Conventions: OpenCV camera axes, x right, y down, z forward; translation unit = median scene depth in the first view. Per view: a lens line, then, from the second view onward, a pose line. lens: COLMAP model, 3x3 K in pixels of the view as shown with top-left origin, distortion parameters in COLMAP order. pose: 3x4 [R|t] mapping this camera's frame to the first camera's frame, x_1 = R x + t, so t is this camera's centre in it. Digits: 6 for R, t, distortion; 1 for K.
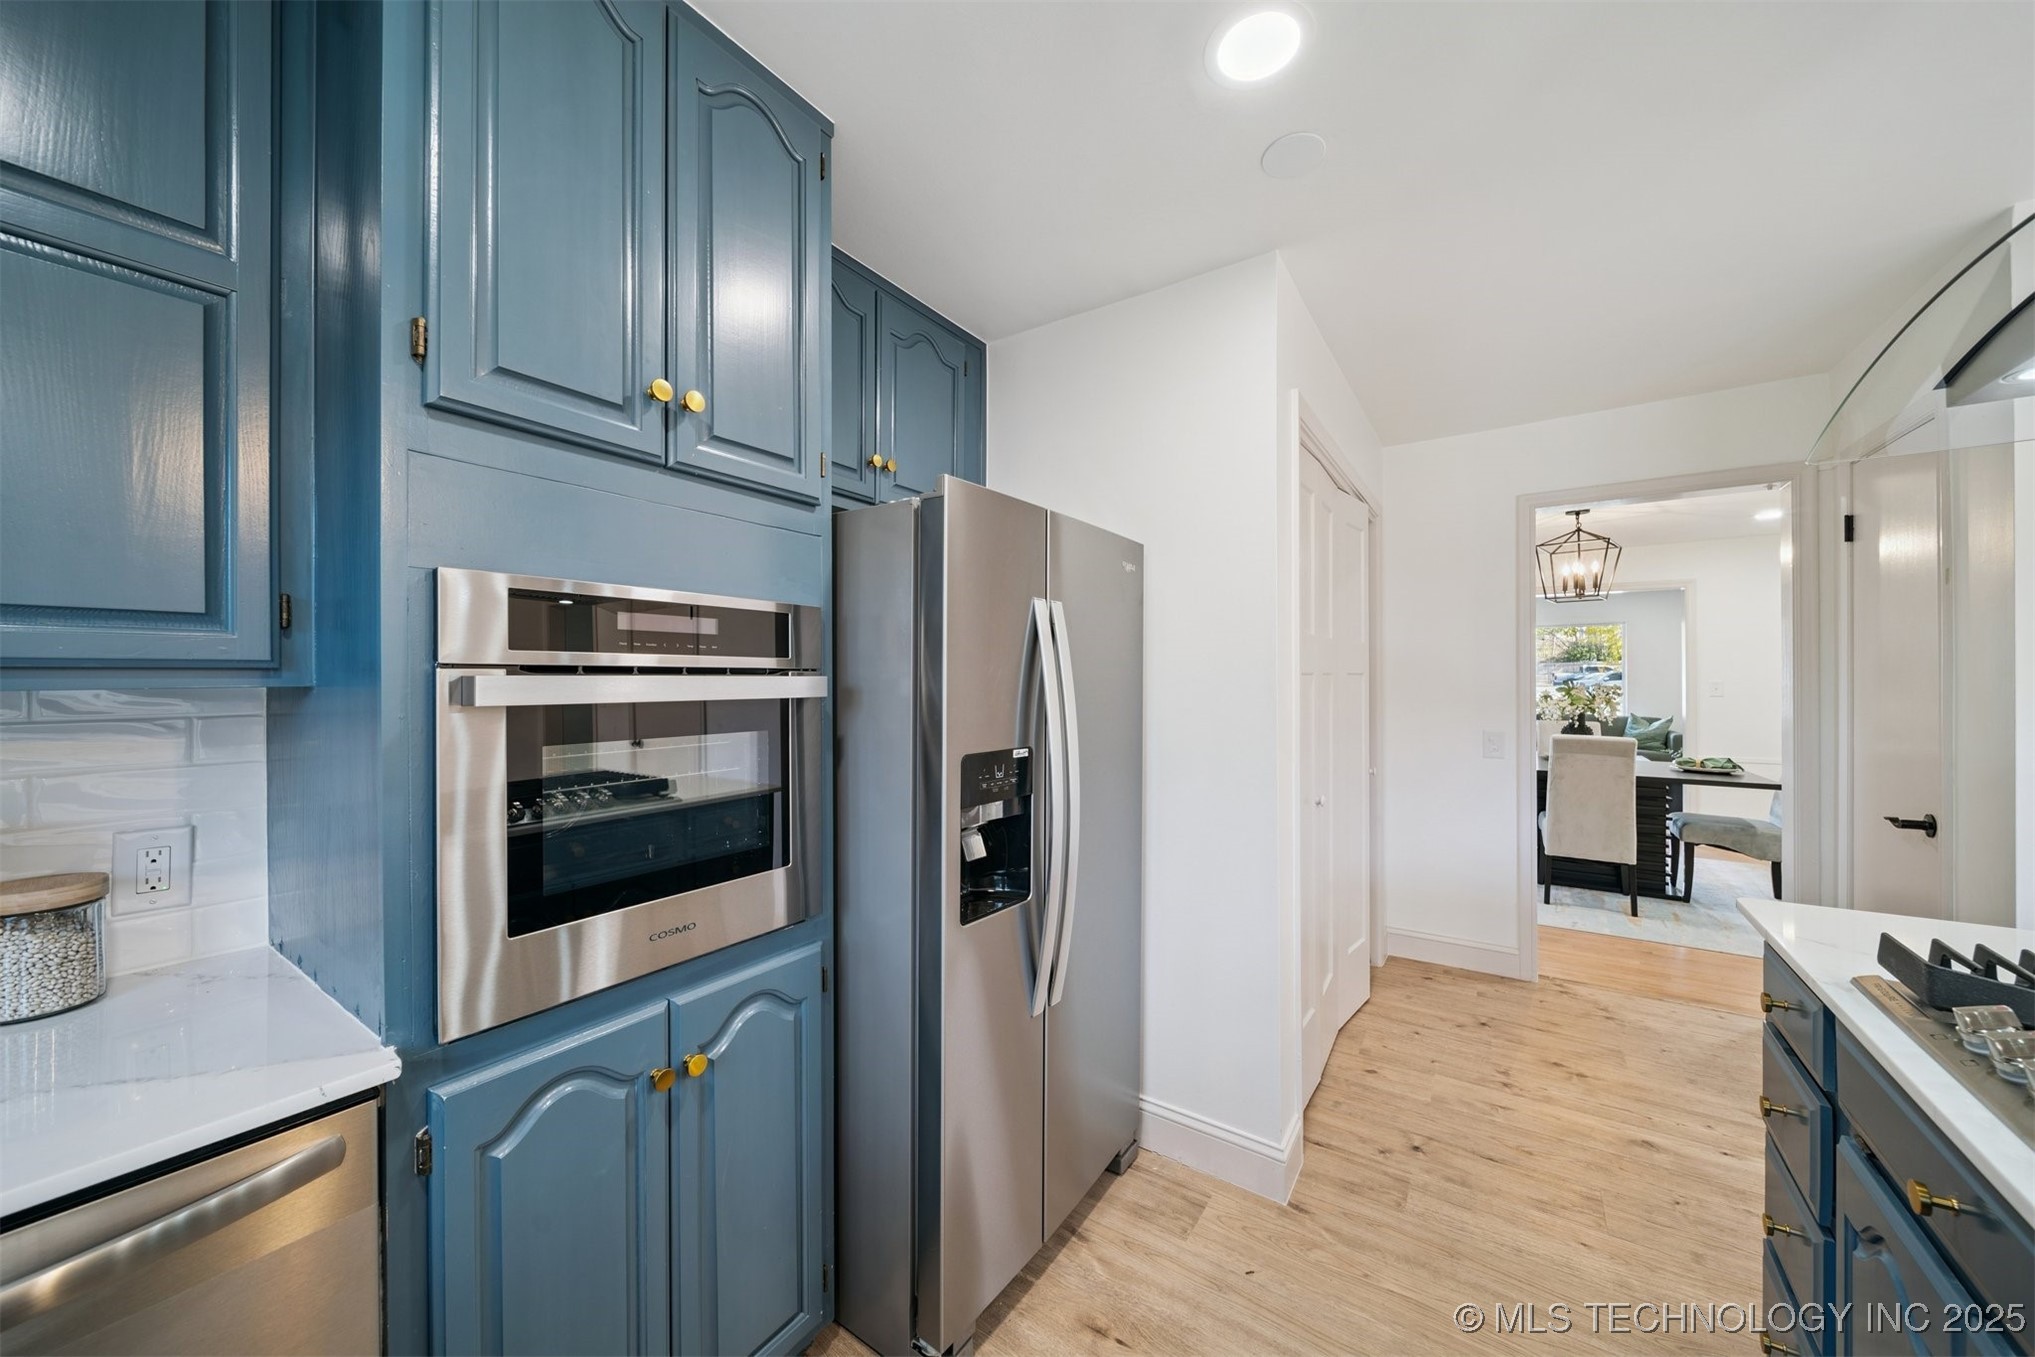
lens RADIAL K [[716.1, 0, 1012.6], [0, 716.1, 663.4], [0, 0, 1]] dist [-0.002198, -0.000218]
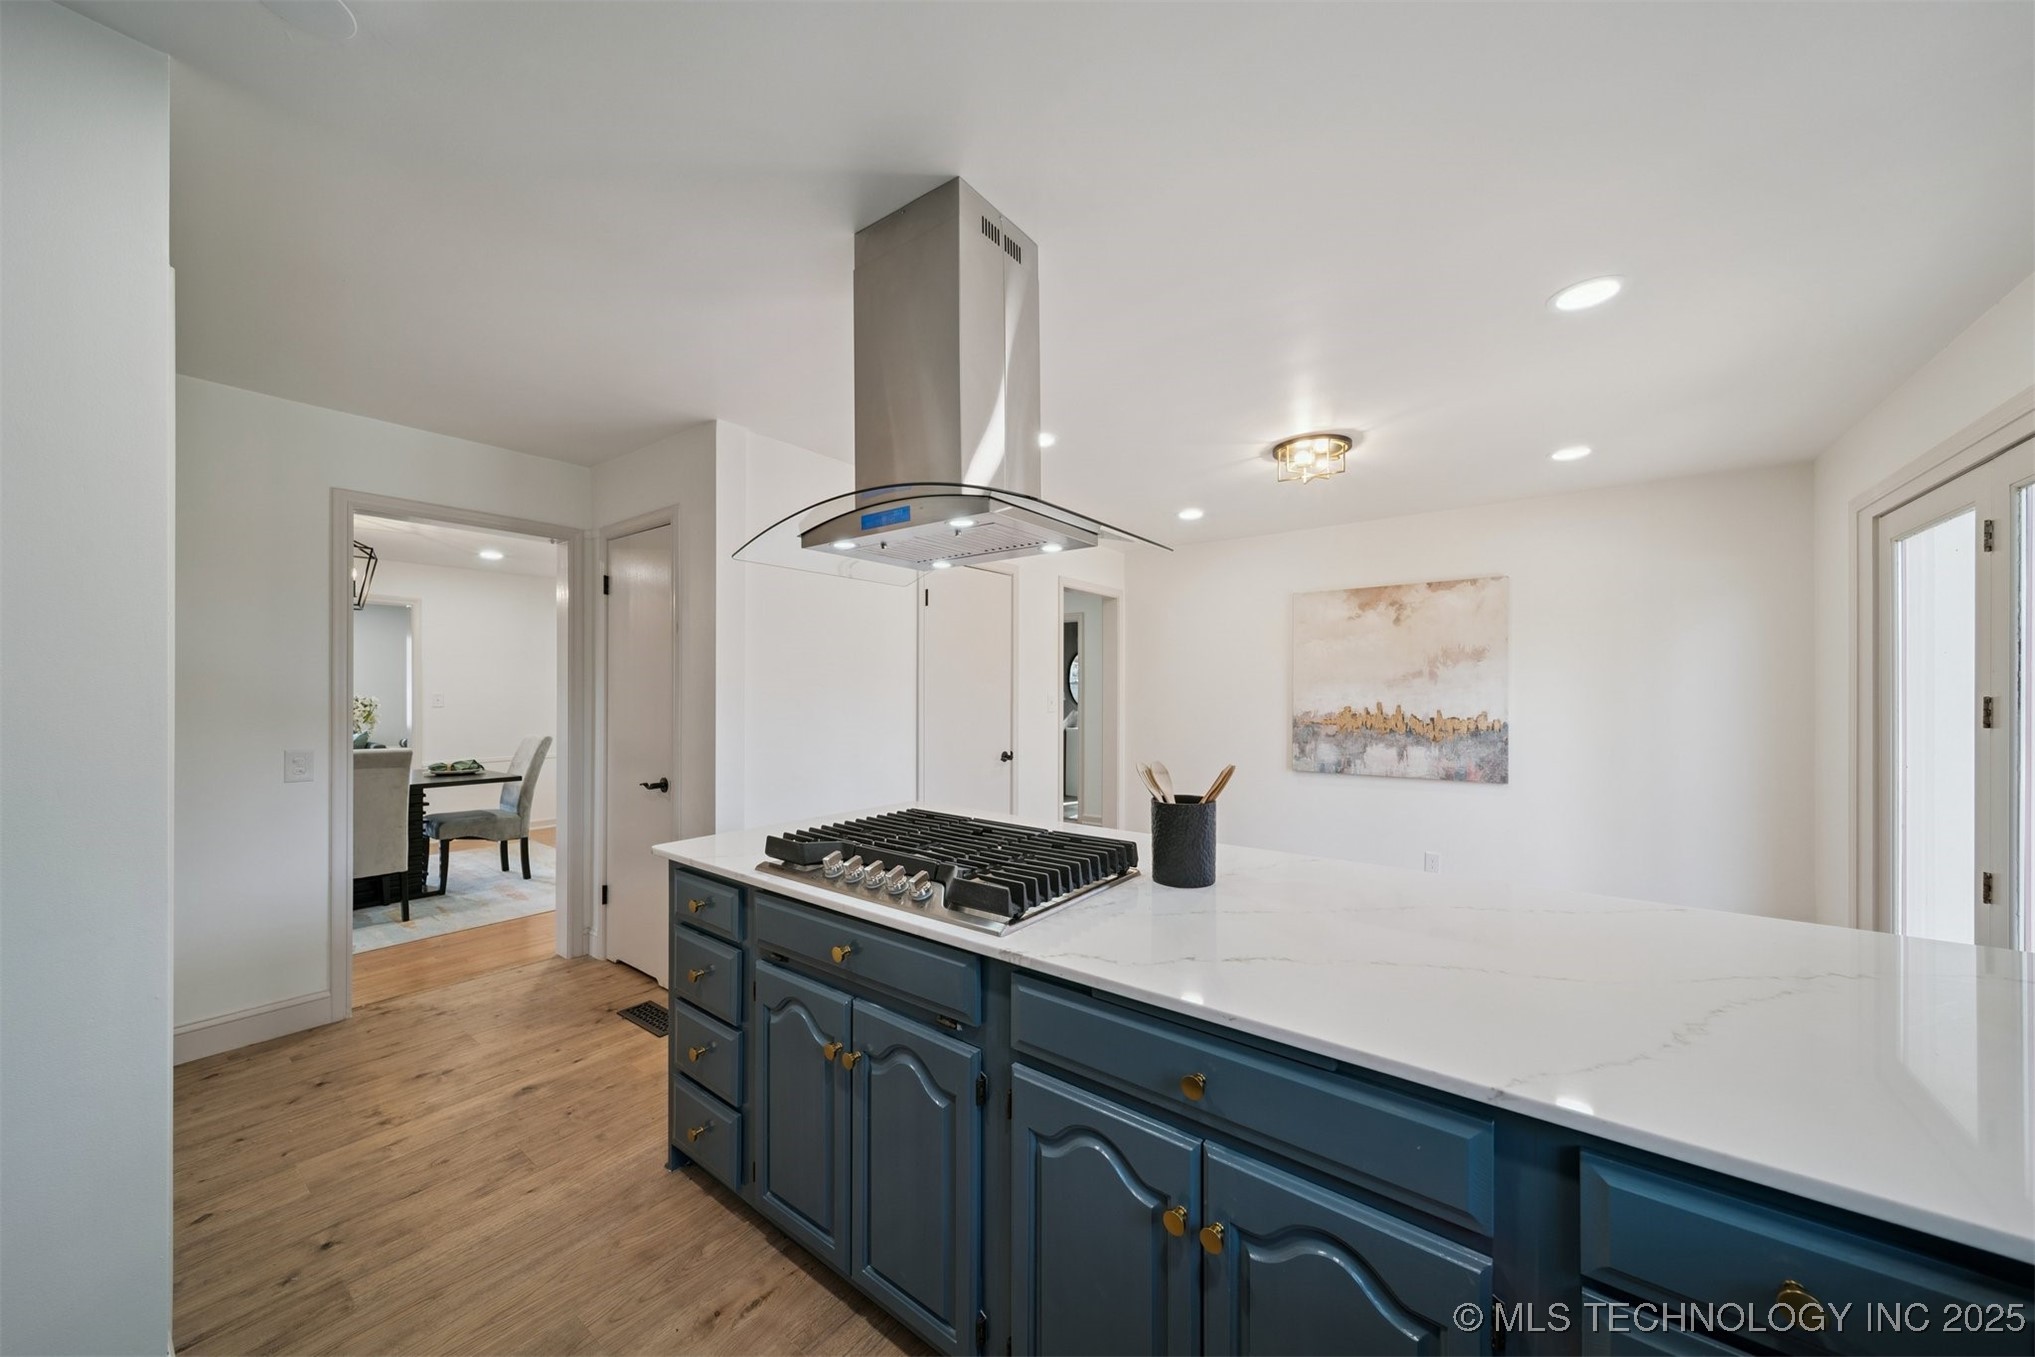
lens RADIAL K [[716.1, 0, 1012.6], [0, 716.1, 663.4], [0, 0, 1]] dist [-0.002198, -0.000218]
pose [[0.046595, 0.041081, 0.998069, -0.216290], [-0.023535, 0.998922, -0.040017, 0.004105], [-0.998637, -0.021624, 0.047512, 0.132651]]
